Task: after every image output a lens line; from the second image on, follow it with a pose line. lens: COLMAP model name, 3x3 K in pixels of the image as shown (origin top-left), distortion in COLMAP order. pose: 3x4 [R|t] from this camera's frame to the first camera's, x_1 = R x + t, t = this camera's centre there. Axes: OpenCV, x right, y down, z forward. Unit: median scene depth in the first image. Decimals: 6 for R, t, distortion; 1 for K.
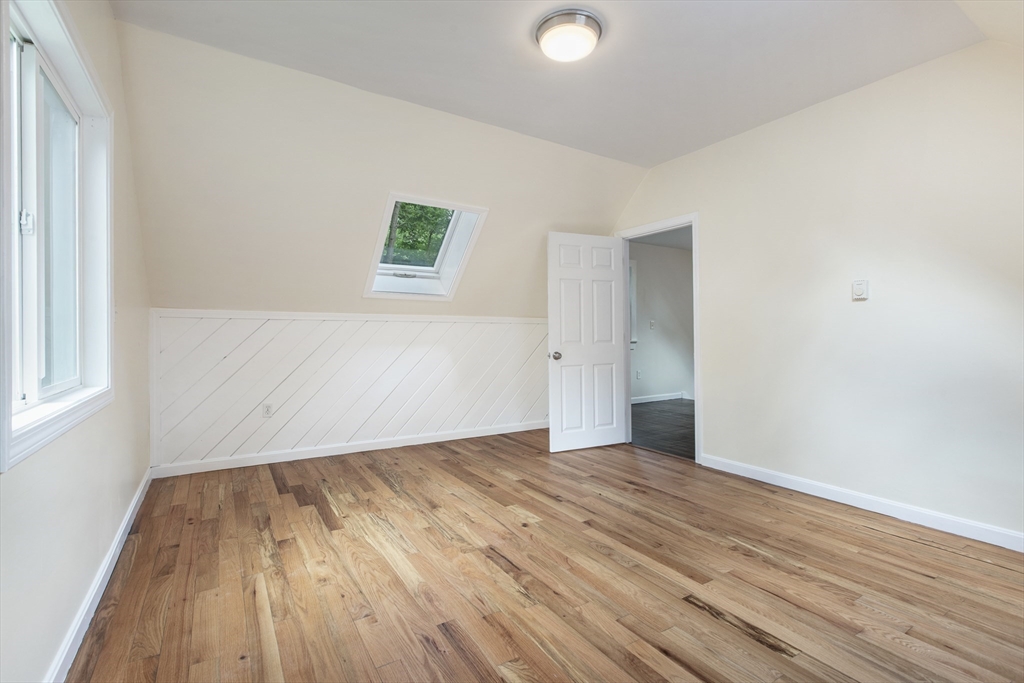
lens RADIAL K [[462.7, 0, 512.1], [0, 462.7, 336.9], [0, 0, 1]] dist [0.003171, -0.000342]
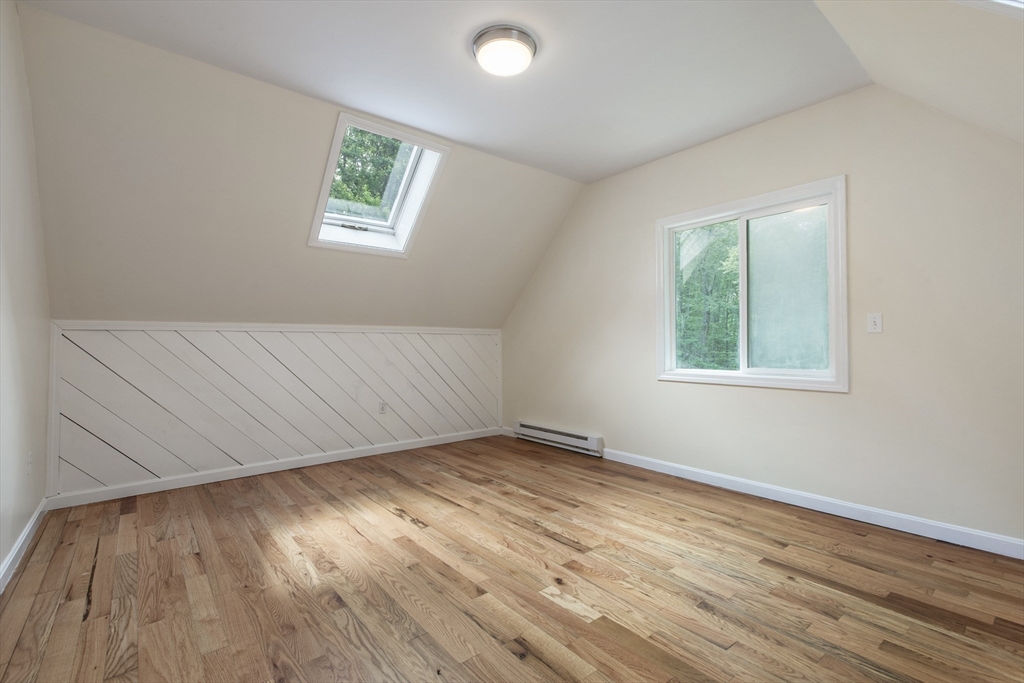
lens RADIAL K [[462.7, 0, 511.7], [0, 462.7, 341.5], [0, 0, 1]] dist [0.003171, -0.000342]
pose [[-0.993150, 0.003239, -0.116801, 0.232121], [0.003134, 0.999995, 0.001084, -0.012263], [0.116804, 0.000710, -0.993155, 2.058156]]
